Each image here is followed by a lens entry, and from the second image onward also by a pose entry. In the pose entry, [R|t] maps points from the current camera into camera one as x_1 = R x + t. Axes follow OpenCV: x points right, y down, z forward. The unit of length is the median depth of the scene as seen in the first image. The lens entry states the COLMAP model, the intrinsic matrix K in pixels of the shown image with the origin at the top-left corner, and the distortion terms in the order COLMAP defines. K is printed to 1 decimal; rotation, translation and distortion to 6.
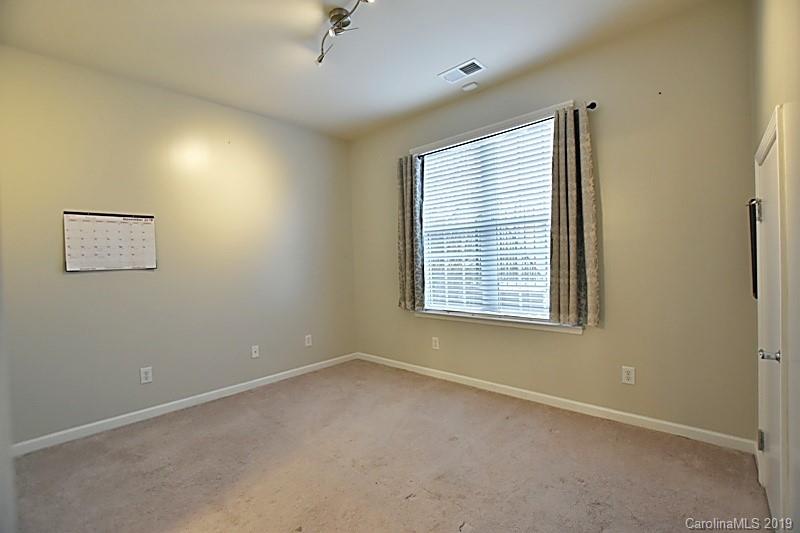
lens RADIAL K [[352.7, 0, 401.0], [0, 352.7, 265.3], [0, 0, 1]] dist [-0.023164, 0.000596]
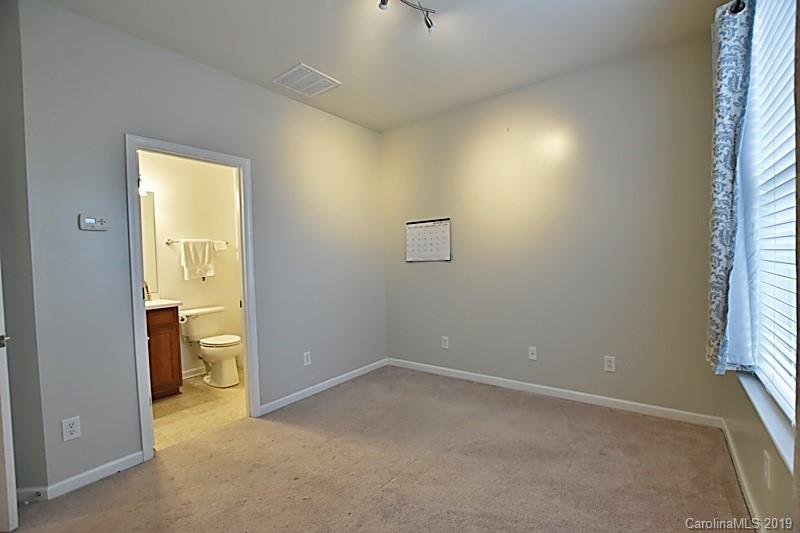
lens RADIAL K [[352.7, 0, 403.5], [0, 352.7, 264.7], [0, 0, 1]] dist [-0.023164, 0.000596]
pose [[0.098205, 0.047840, -0.994016, 0.515972], [0.017443, 0.998608, 0.049784, -0.038831], [0.995013, -0.022227, 0.097233, 0.683461]]
